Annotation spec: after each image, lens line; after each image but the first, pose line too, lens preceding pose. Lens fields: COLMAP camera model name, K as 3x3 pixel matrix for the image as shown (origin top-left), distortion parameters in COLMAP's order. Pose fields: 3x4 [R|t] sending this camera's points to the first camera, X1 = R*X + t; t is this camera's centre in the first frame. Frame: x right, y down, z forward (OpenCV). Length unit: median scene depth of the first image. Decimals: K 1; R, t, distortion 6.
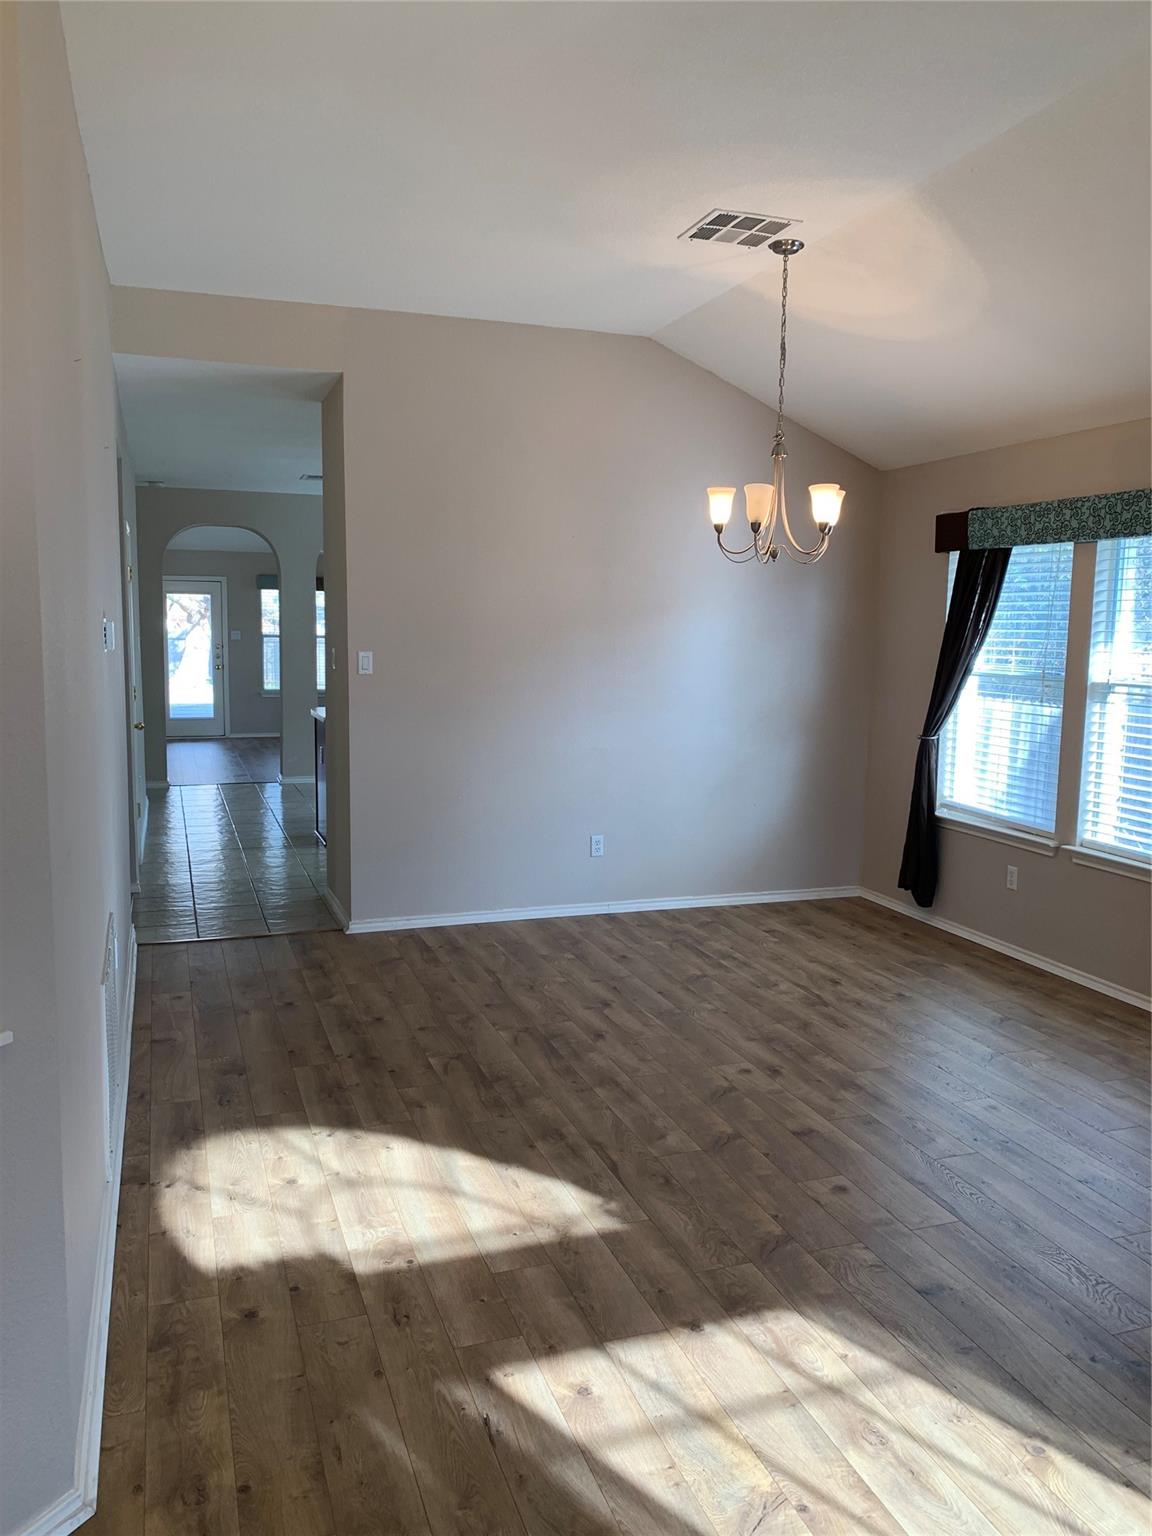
lens RADIAL K [[1172.0, 0, 574.2], [0, 1172.0, 760.5], [0, 0, 1]] dist [0.049621, -0.059243]
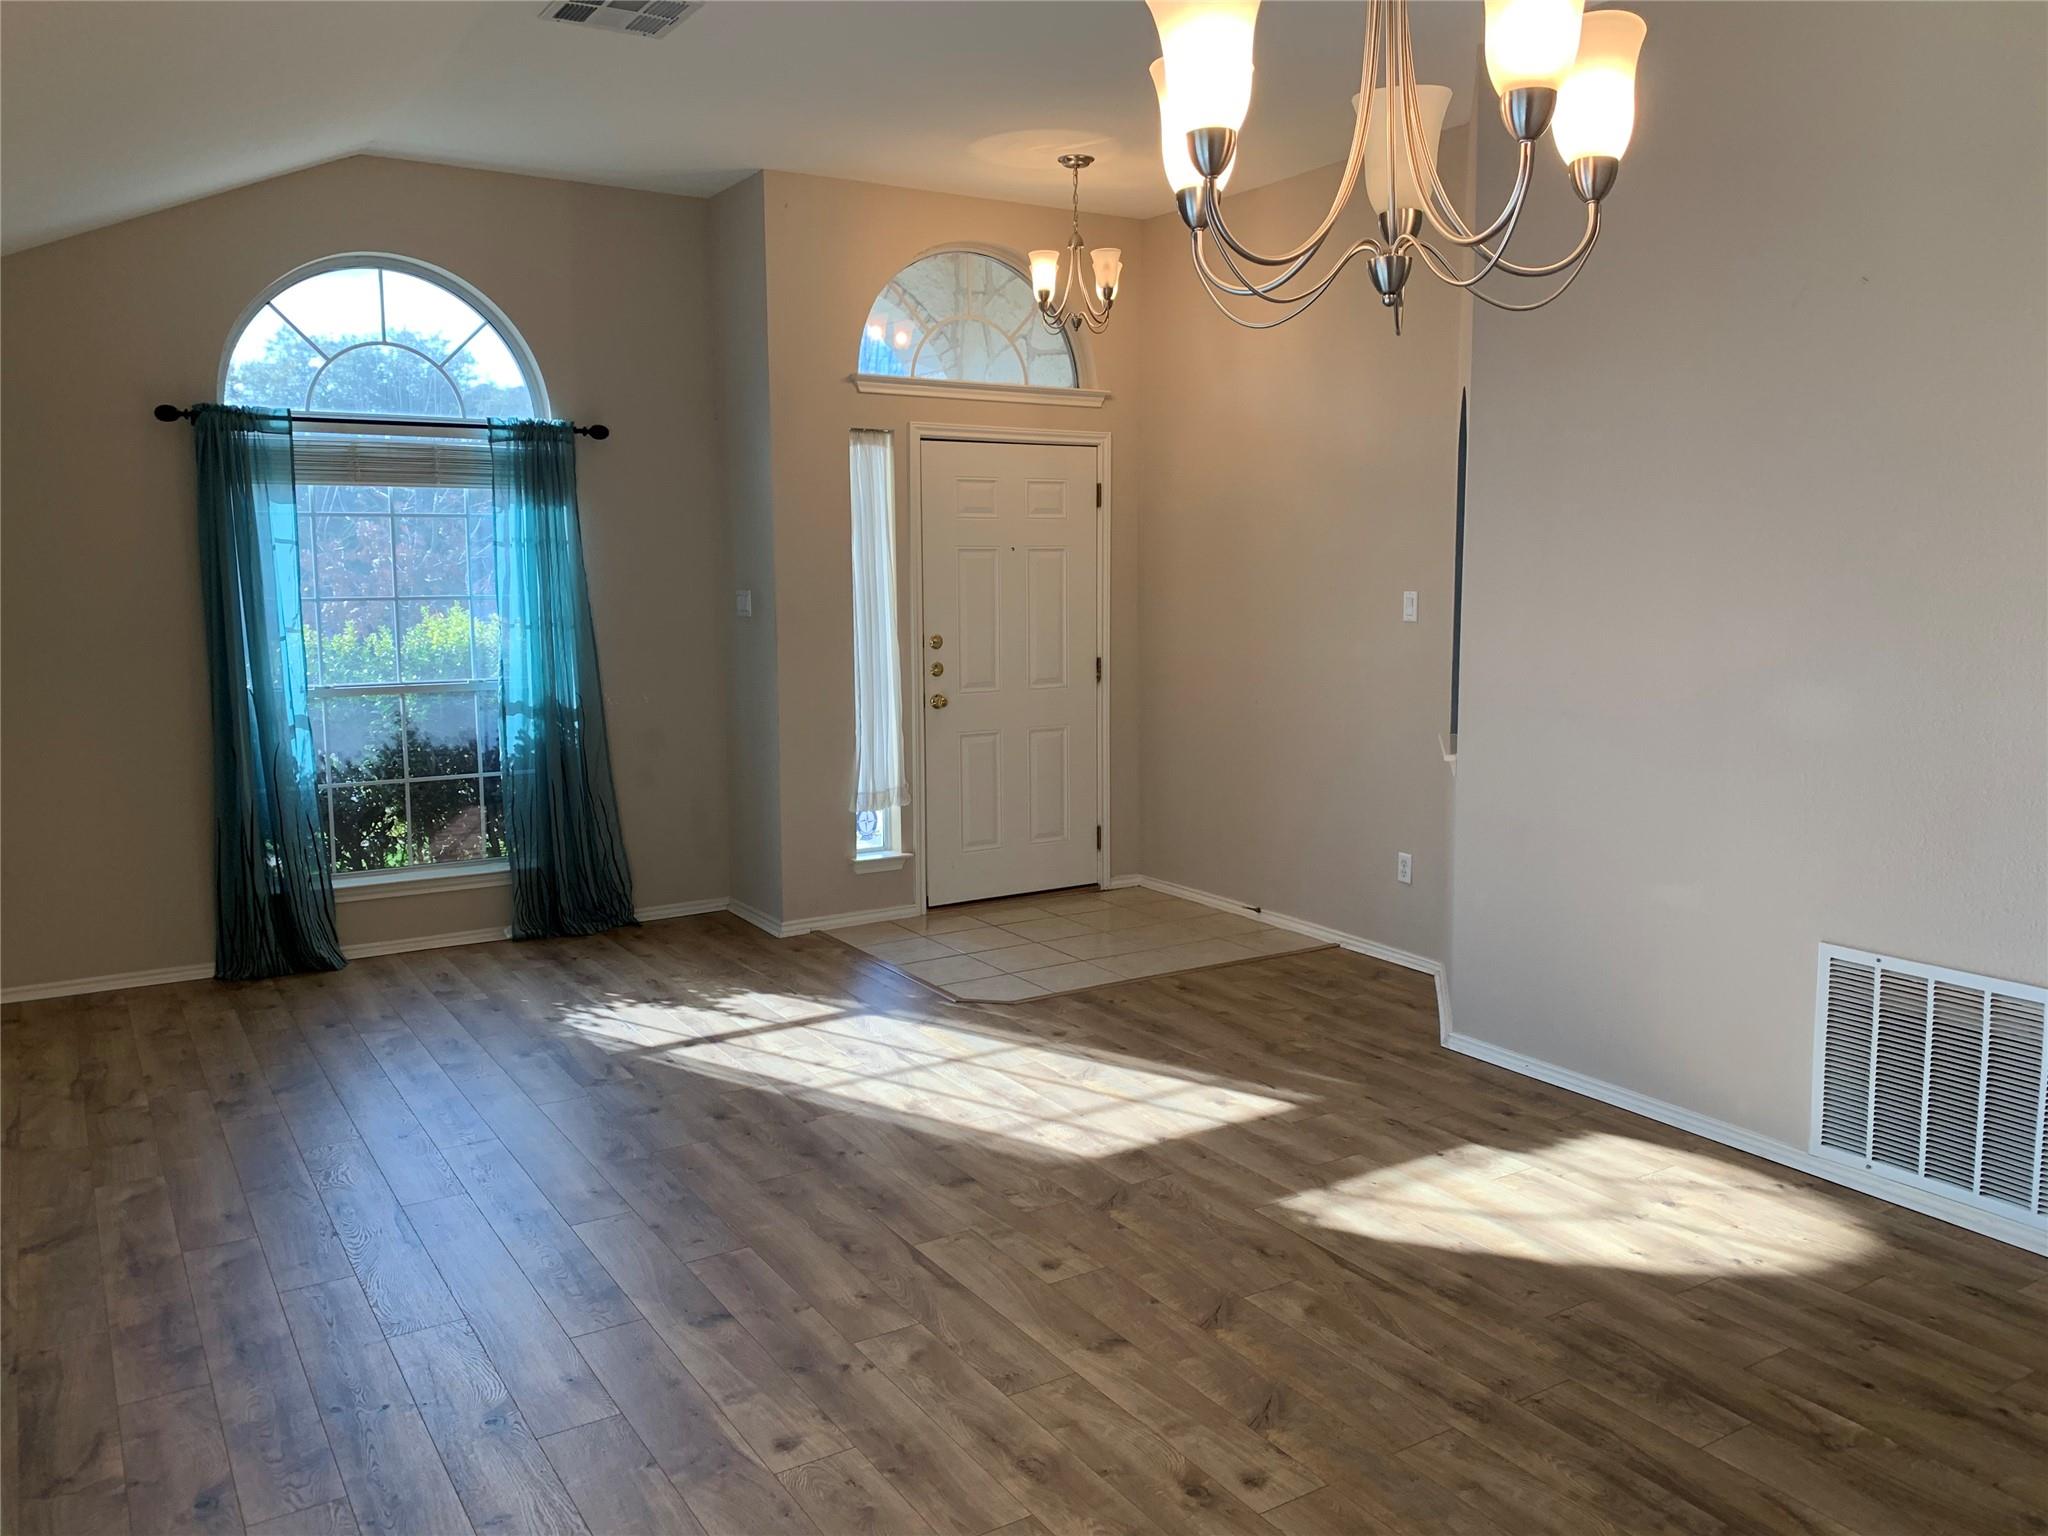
lens RADIAL K [[1562.7, 0, 1021.1], [0, 1562.7, 761.1], [0, 0, 1]] dist [0.049621, -0.059243]
pose [[-0.974668, 0.021184, -0.222650, 0.496713], [-0.034808, 0.969007, 0.244570, -0.231450], [0.220930, 0.246125, -0.943723, 2.005485]]
